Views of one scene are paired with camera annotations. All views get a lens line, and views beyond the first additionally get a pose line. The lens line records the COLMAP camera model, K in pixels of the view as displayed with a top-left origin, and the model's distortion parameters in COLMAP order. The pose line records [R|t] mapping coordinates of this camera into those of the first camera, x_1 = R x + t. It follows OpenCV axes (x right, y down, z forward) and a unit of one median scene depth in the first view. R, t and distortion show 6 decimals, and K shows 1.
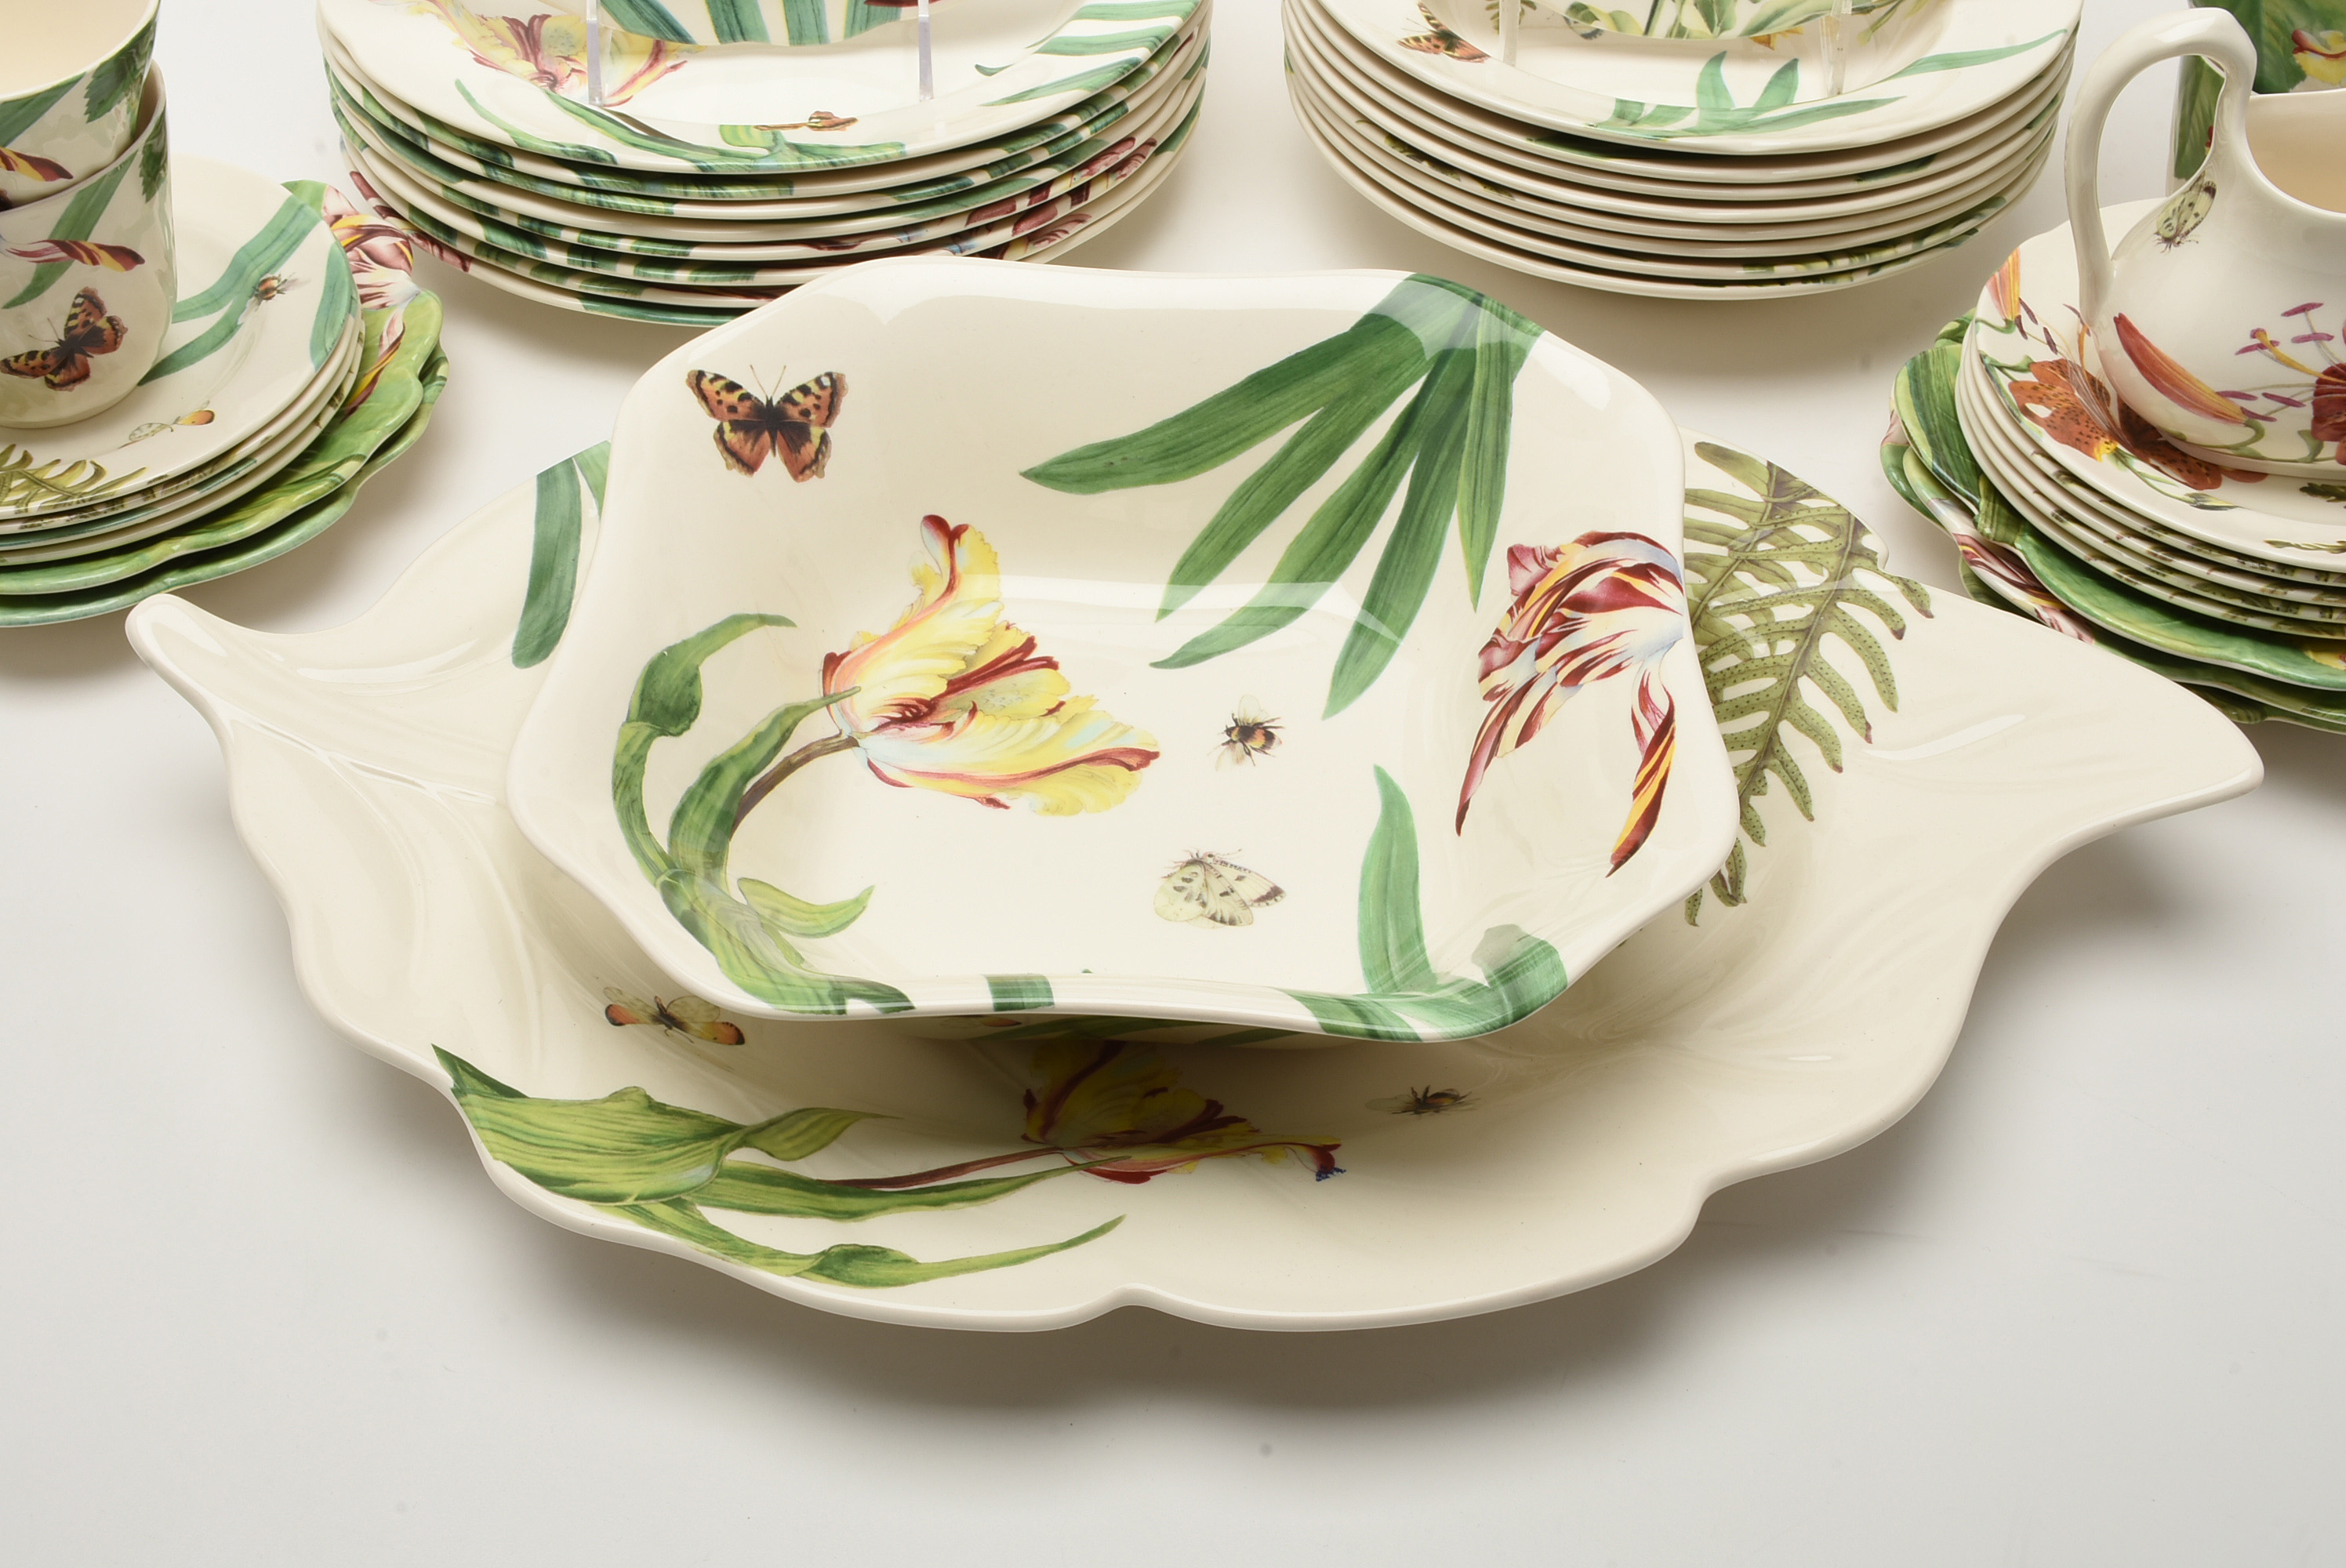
lens RADIAL K [[2646.0, 0, 1173.0], [0, 2646.0, 784.0], [0, 0, 1]] dist [-0.012734, -0.029886]
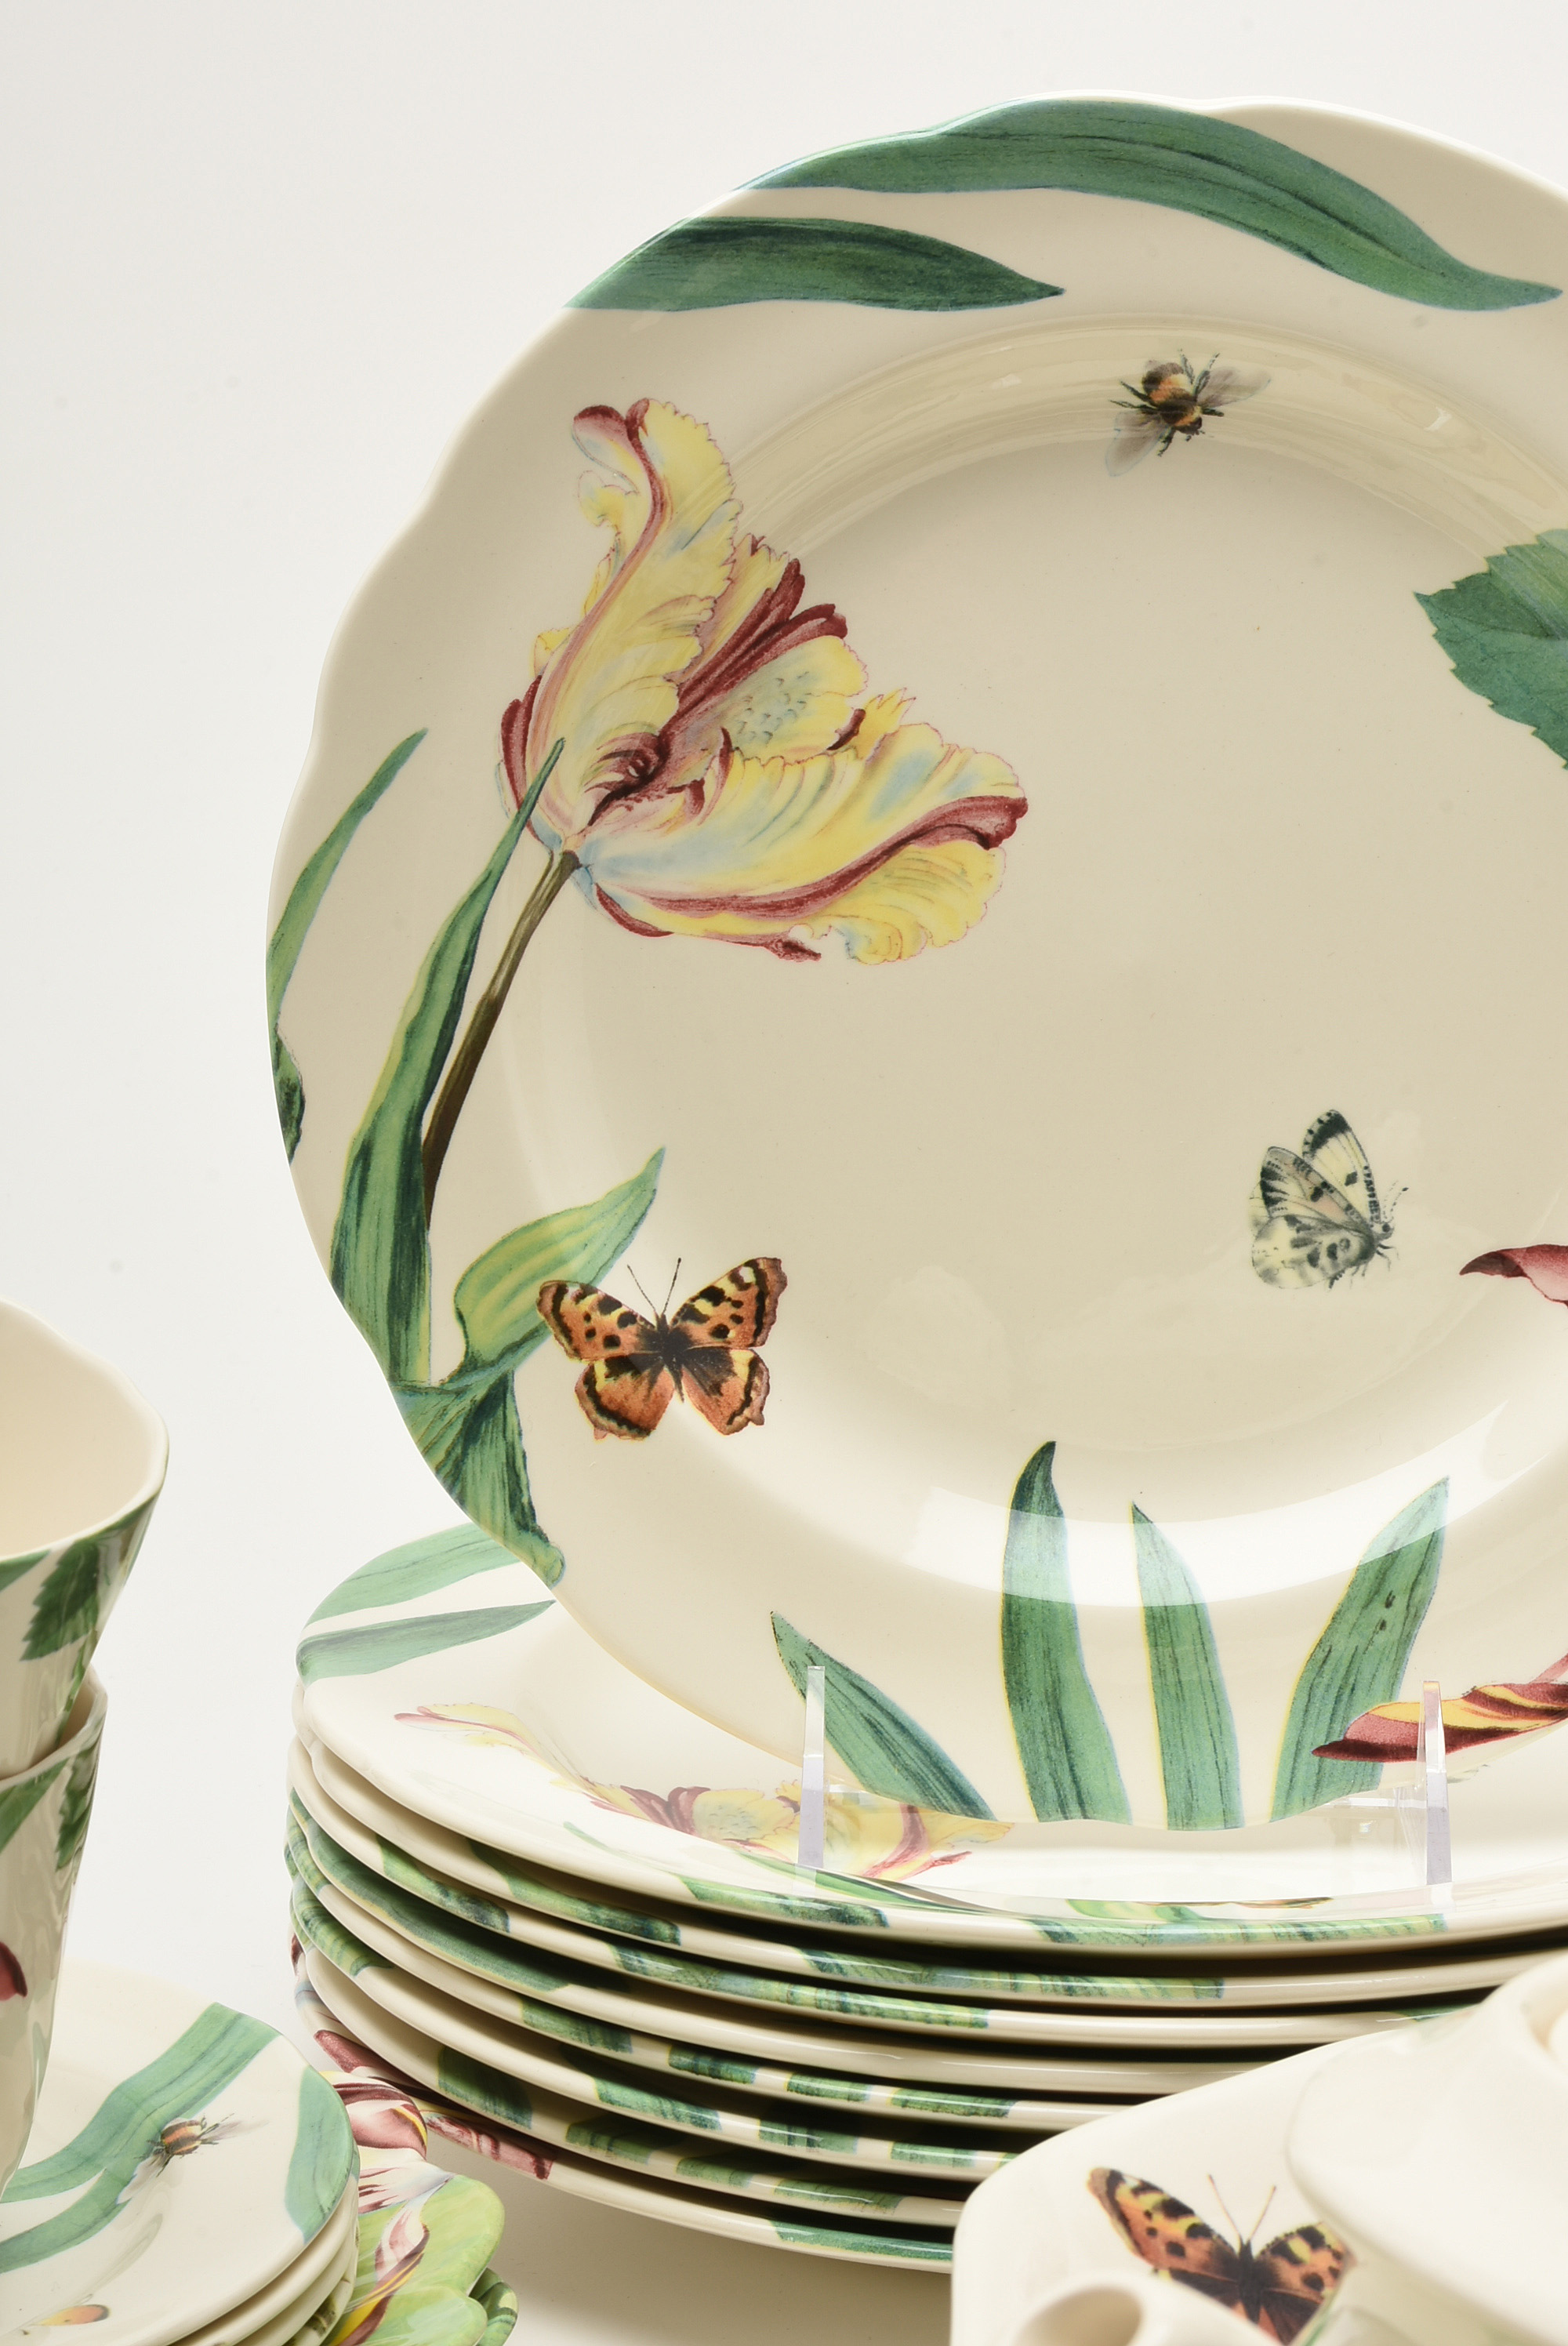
lens RADIAL K [[5046.7, 0, 784.0], [0, 5046.7, 1173.0], [0, 0, 1]] dist [-0.009046, -0.066522]
pose [[0.993880, 0.002947, -0.110427, -0.126026], [-0.063997, 0.830159, -0.553841, 0.199481], [0.090040, 0.557518, 0.825267, 0.101600]]
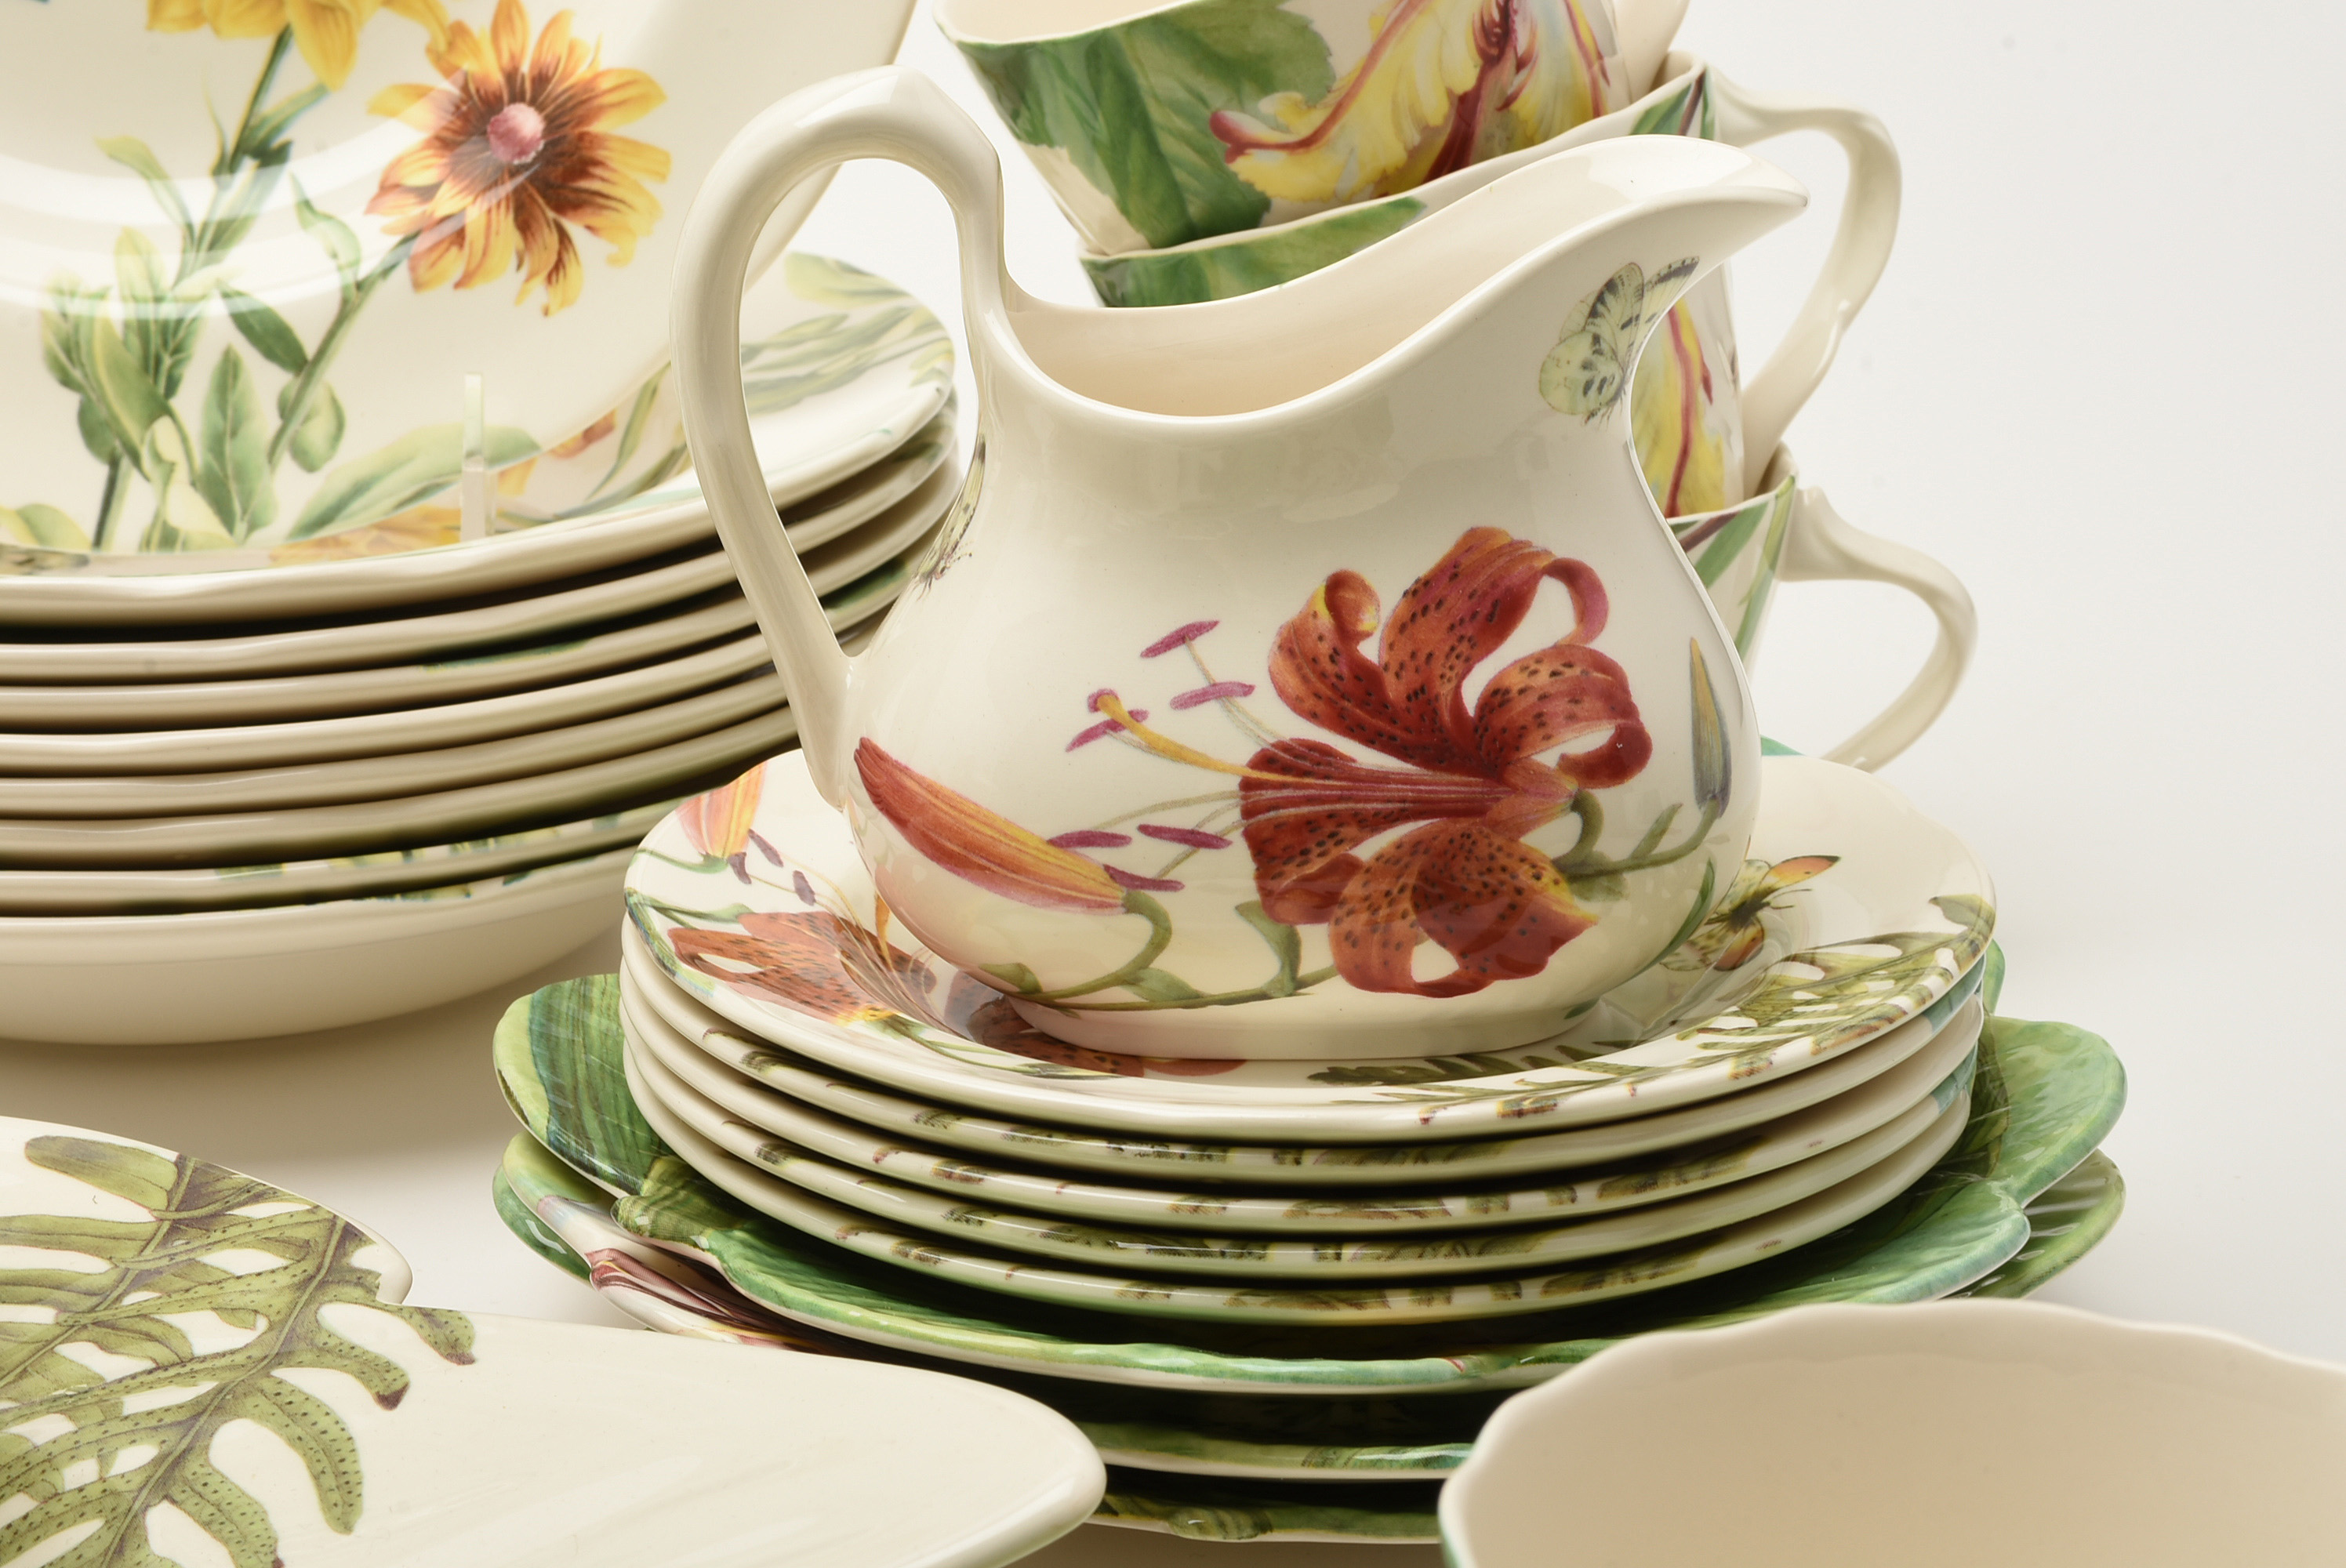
lens RADIAL K [[5026.0, 0, 1173.0], [0, 5026.0, 784.0], [0, 0, 1]] dist [-0.009060, -0.051481]
pose [[0.986449, -0.054798, 0.154647, 0.261038], [0.118932, 0.888133, -0.443932, 0.218153], [-0.113021, 0.456309, 0.882615, 0.201298]]
